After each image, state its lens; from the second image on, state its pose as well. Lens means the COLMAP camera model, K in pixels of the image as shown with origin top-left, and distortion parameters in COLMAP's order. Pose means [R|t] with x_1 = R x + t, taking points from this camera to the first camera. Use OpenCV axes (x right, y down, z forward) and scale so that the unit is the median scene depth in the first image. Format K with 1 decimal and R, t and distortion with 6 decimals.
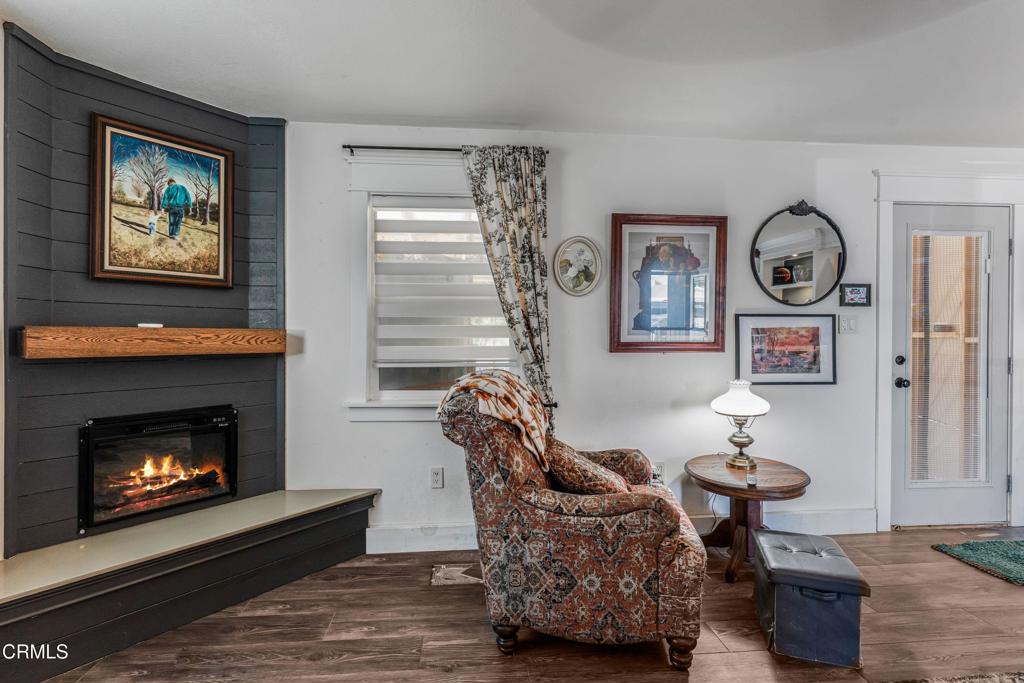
lens RADIAL K [[496.4, 0, 510.6], [0, 496.4, 329.1], [0, 0, 1]] dist [0.000876, 0.000157]
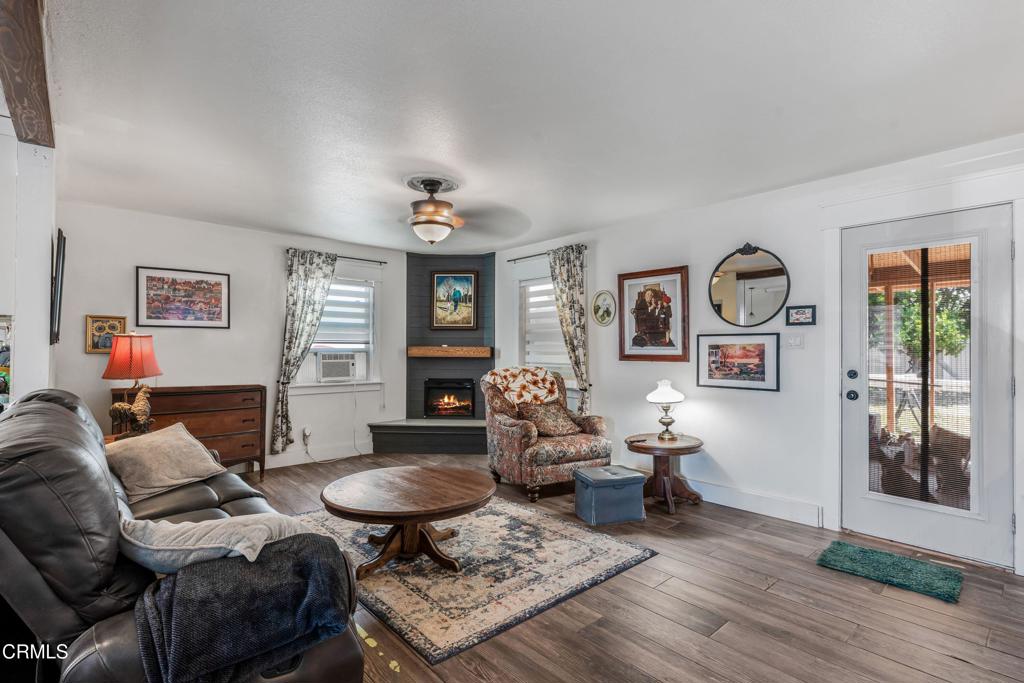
lens RADIAL K [[488.8, 0, 507.1], [0, 488.8, 340.4], [0, 0, 1]] dist [-0.000488, 0.000394]
pose [[0.589272, -0.012819, -0.807833, 1.311941], [0.006882, 0.999917, -0.010847, -0.003624], [0.807905, 0.000832, 0.589312, -0.234620]]
